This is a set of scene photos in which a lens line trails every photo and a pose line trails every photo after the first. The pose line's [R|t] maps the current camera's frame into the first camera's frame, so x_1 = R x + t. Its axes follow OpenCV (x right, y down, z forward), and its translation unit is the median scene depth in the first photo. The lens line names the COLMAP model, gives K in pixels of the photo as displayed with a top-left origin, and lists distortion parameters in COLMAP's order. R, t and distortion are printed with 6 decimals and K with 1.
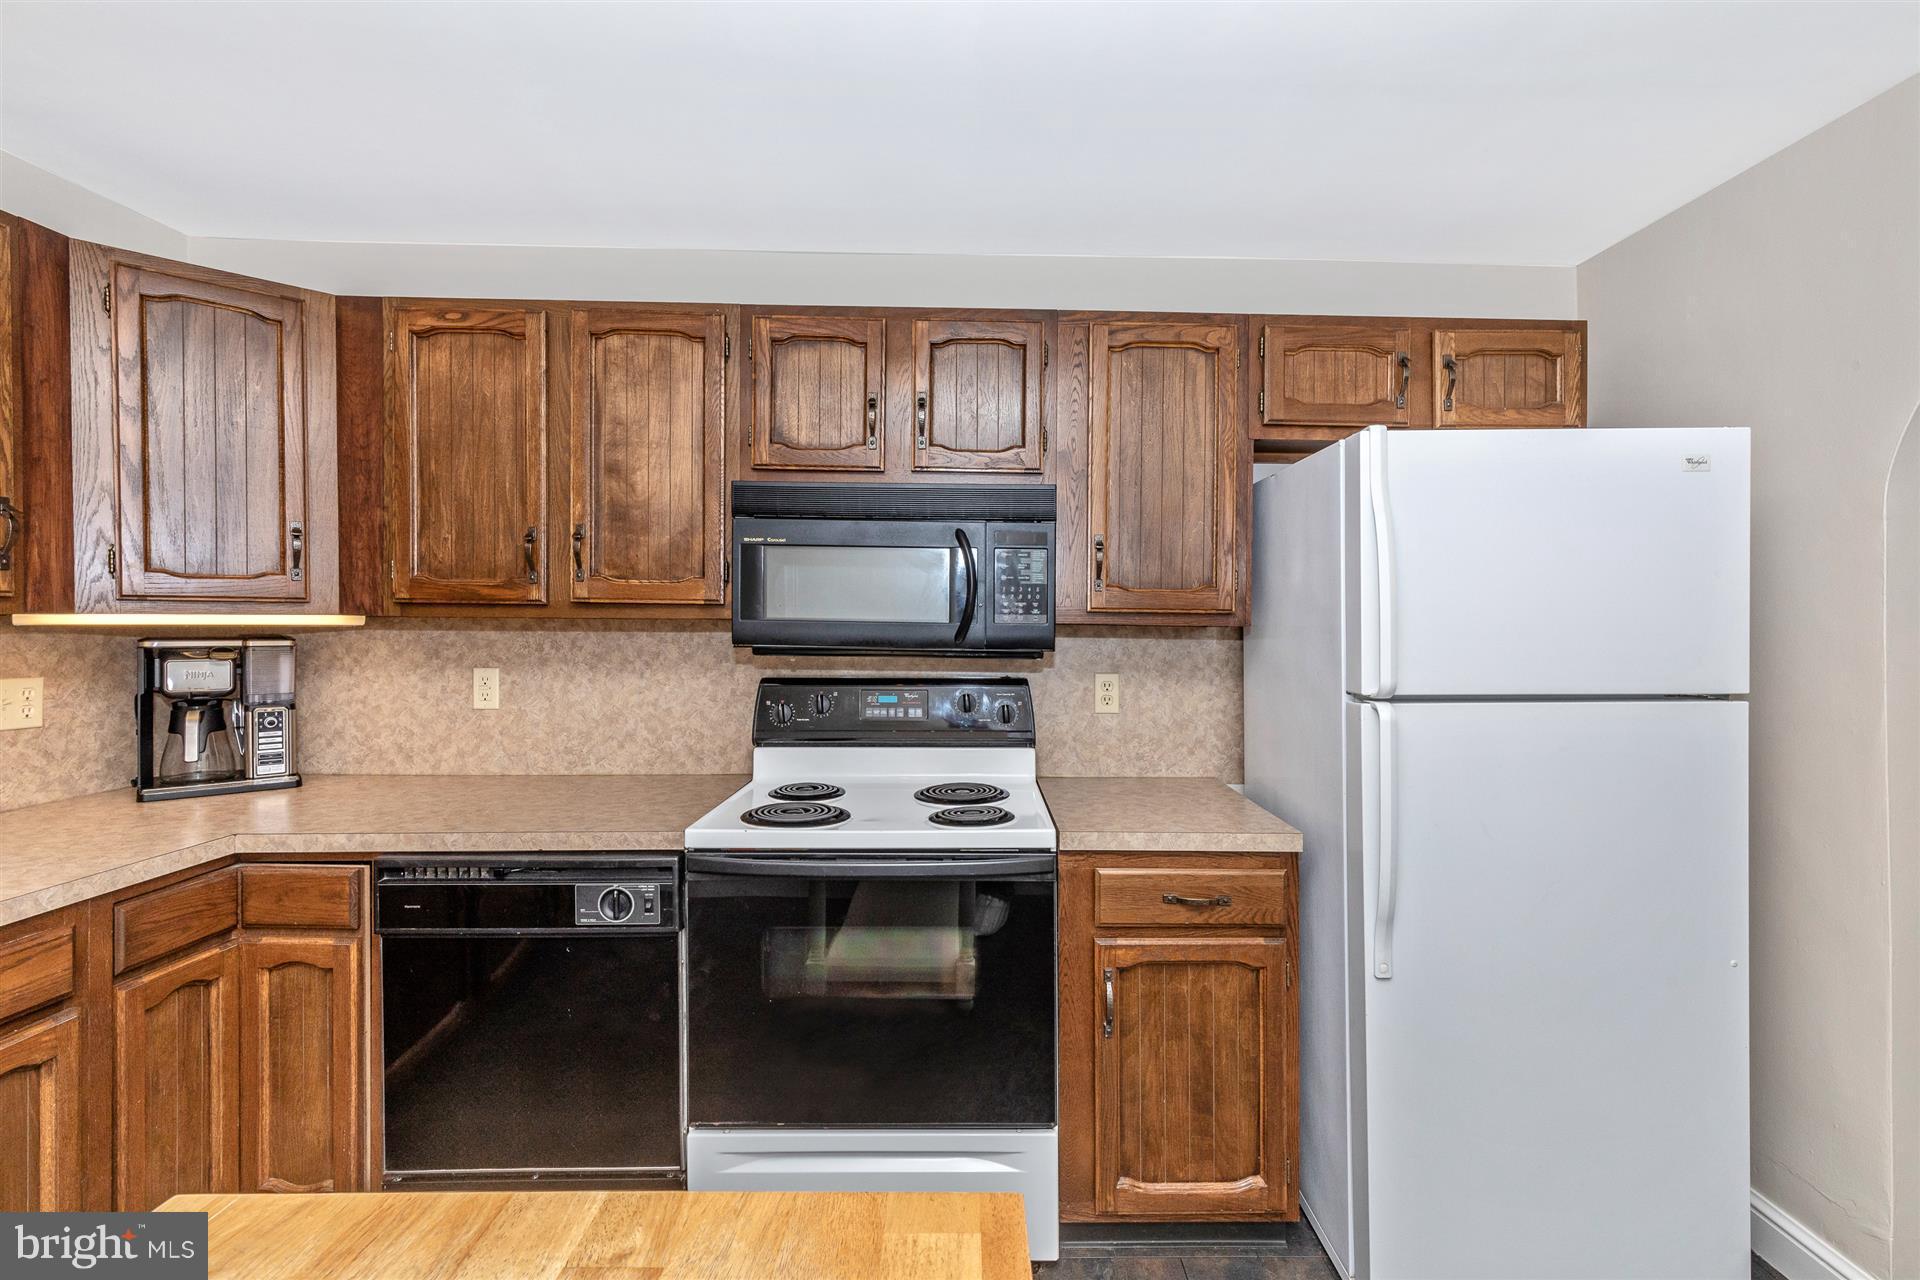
lens RADIAL K [[898.8, 0, 960.0], [0, 898.8, 640.0], [0, 0, 1]] dist [0.013741, -0.000361]
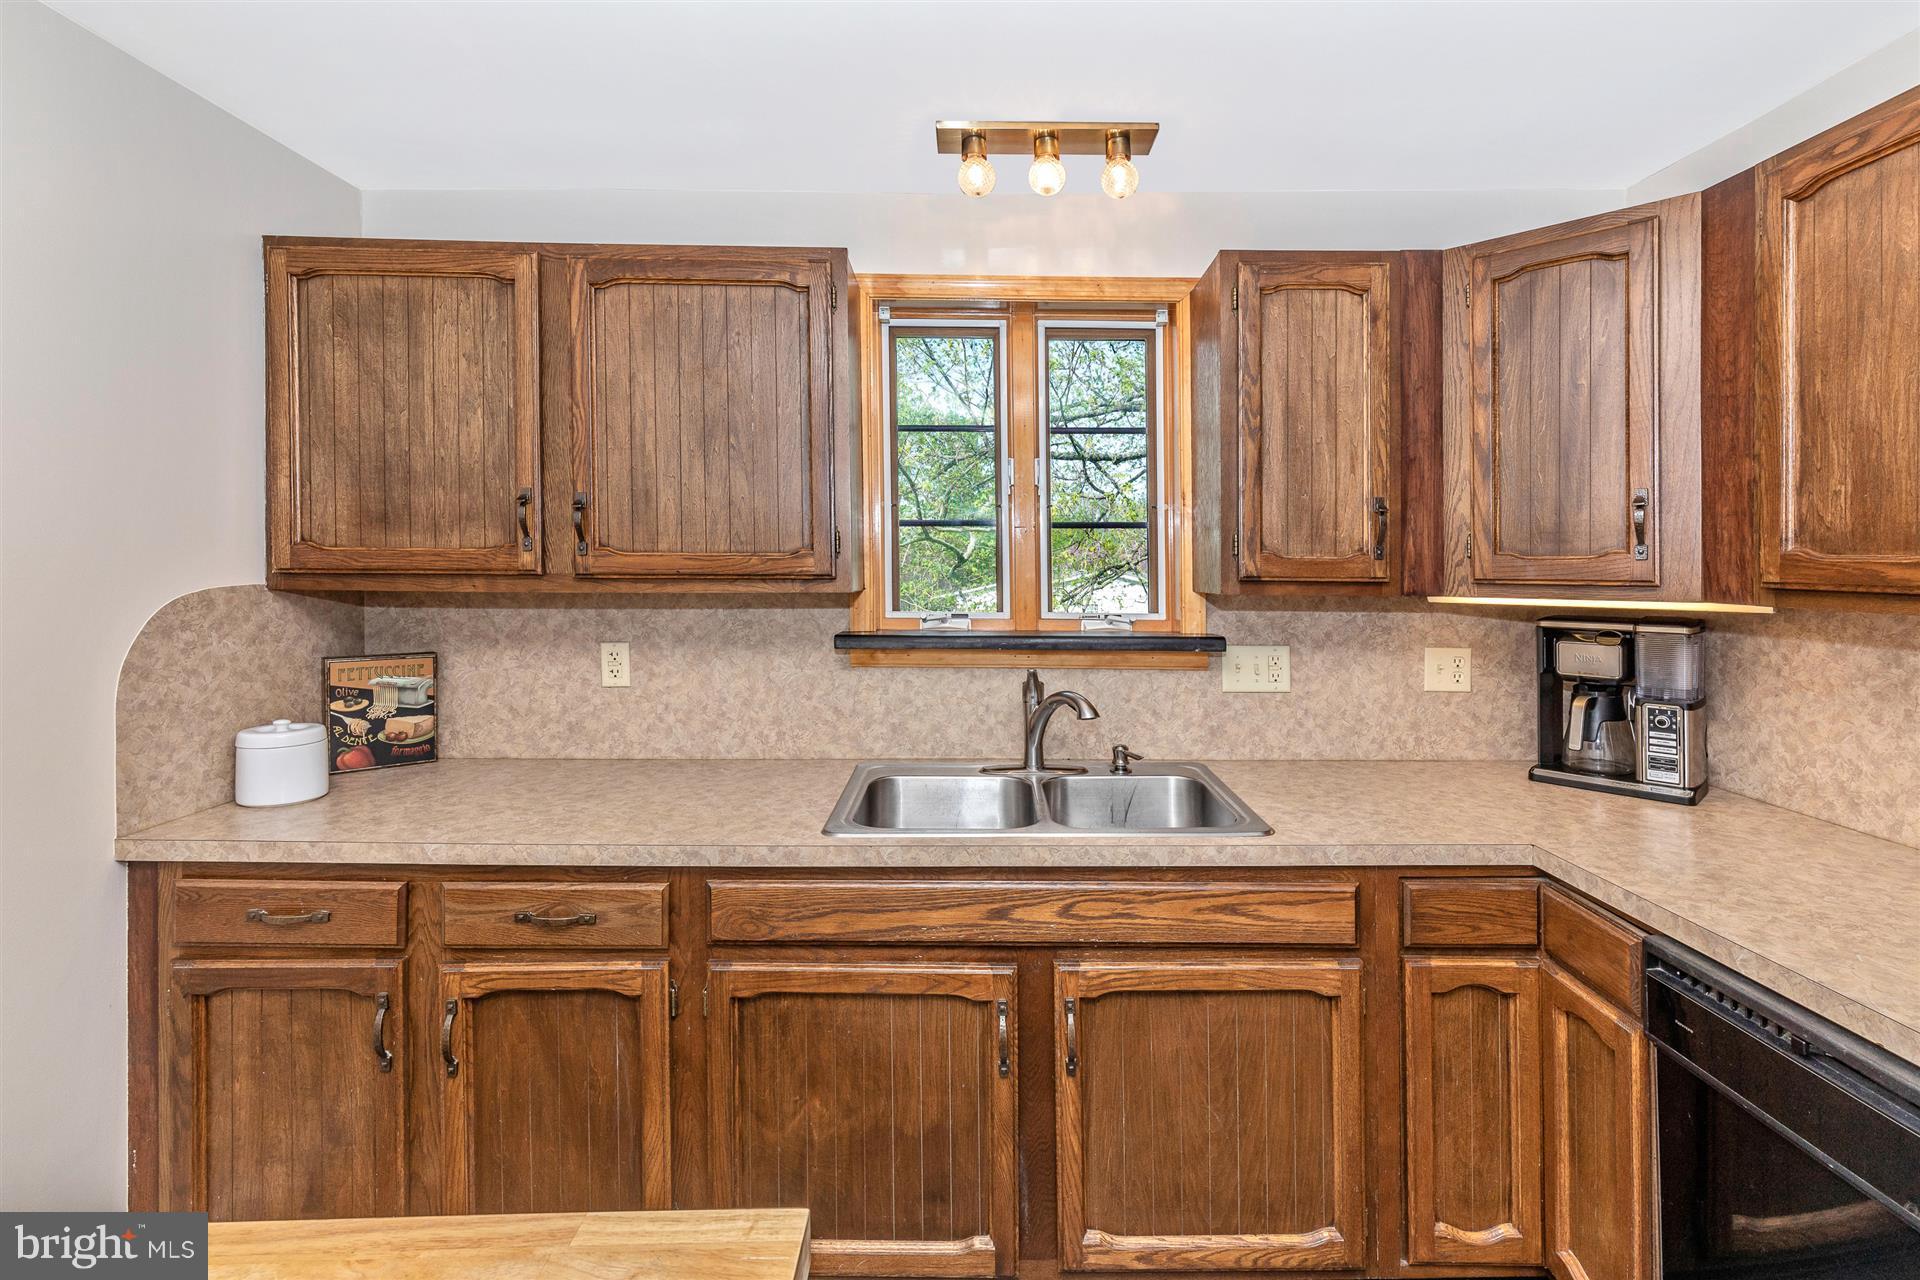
lens RADIAL K [[877.1, 0, 964.2], [0, 877.1, 584.4], [0, 0, 1]] dist [0.008309, -0.000341]
pose [[0.045159, 0.016170, -0.998849, 0.043455], [-0.024020, 0.999597, 0.015097, -0.040500], [0.998691, 0.023310, 0.045530, 0.345518]]
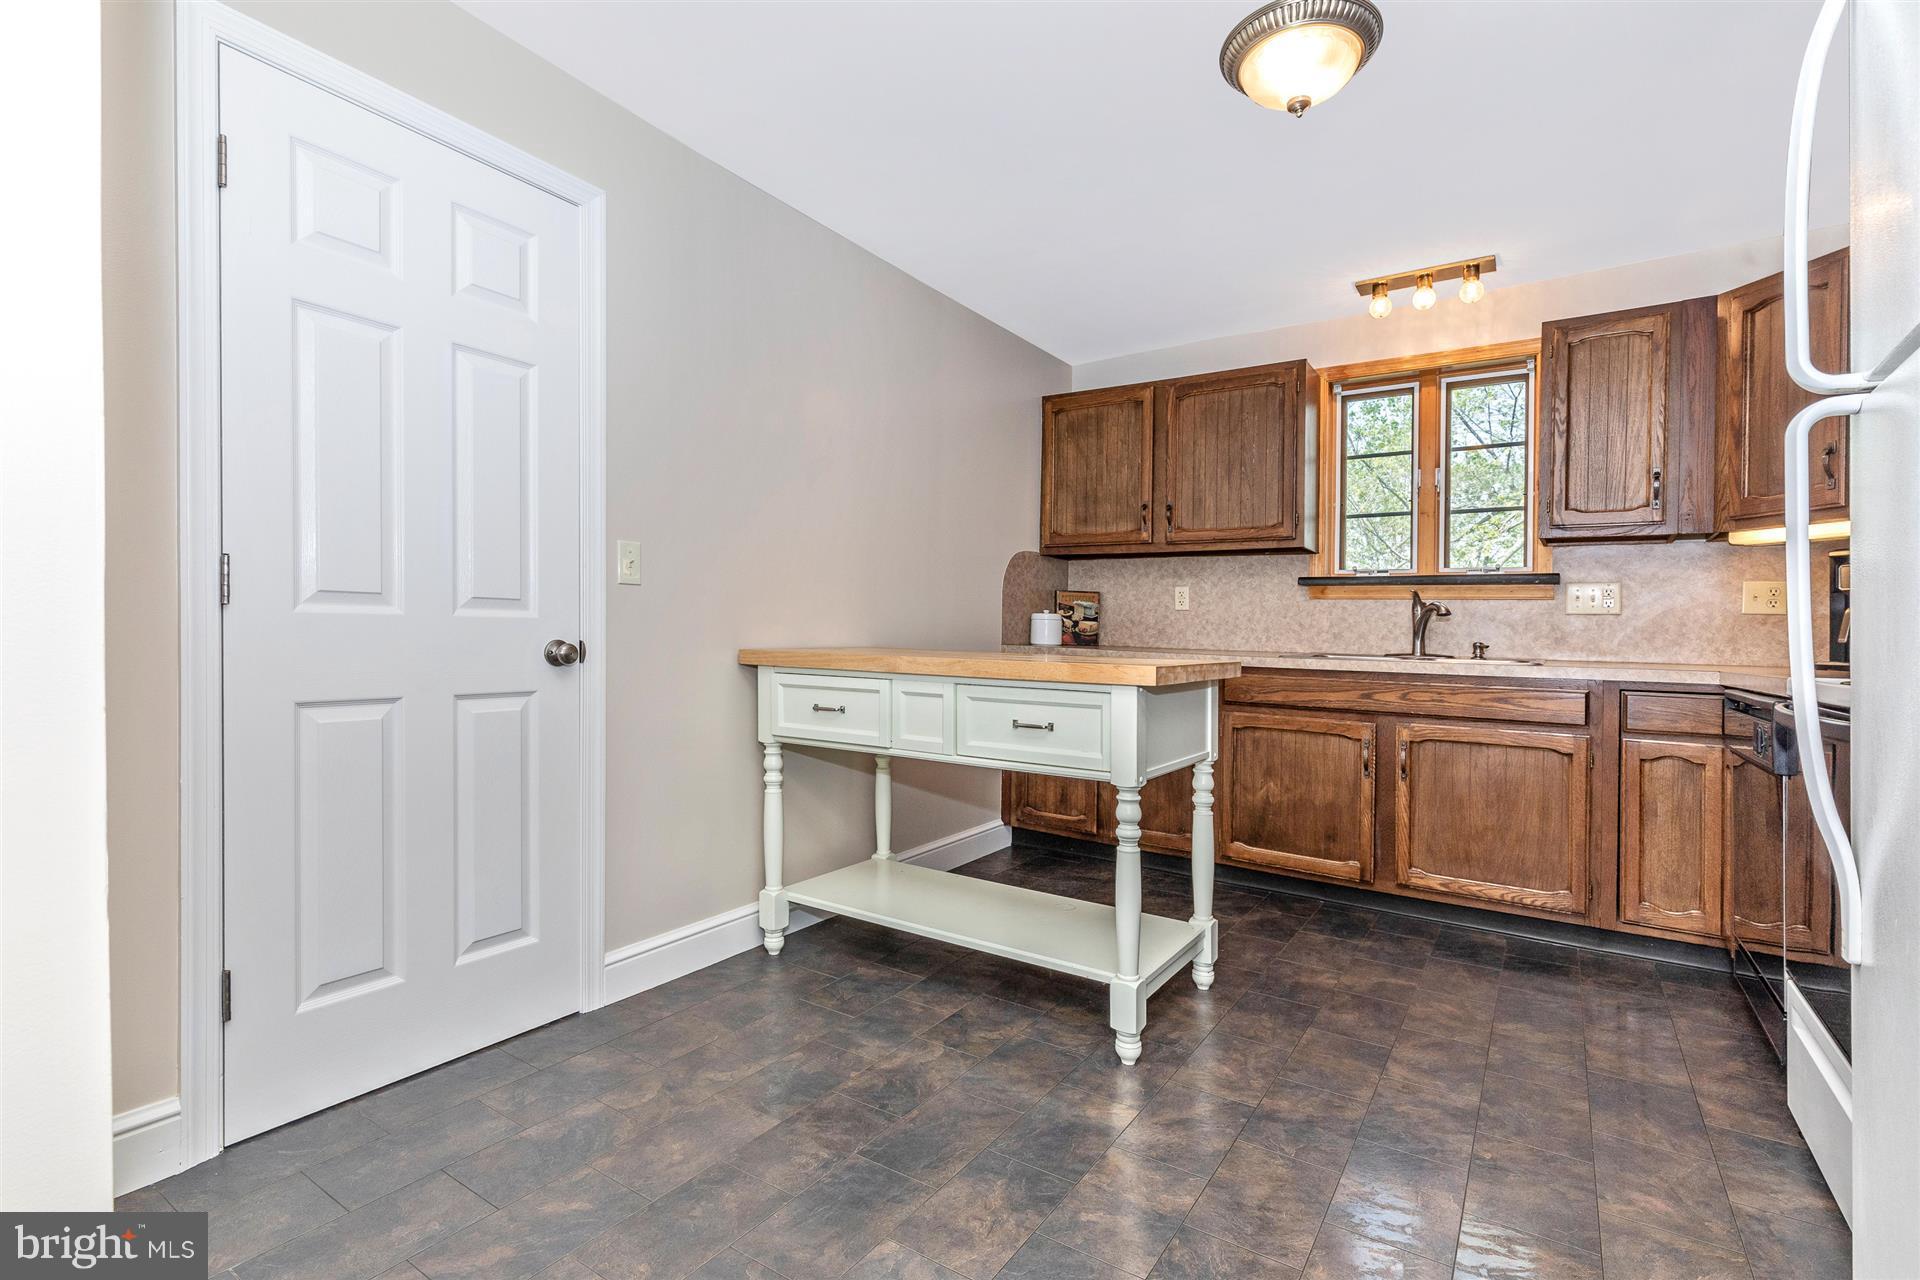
lens RADIAL K [[781.5, 0, 1056.2], [0, 781.5, 678.9], [0, 0, 1]] dist [0.001844, -0.000185]
pose [[-0.459256, 0.059215, -0.886328, 0.728128], [-0.027495, 0.996350, 0.080812, 0.136949], [0.887878, 0.061483, -0.455951, 0.557142]]
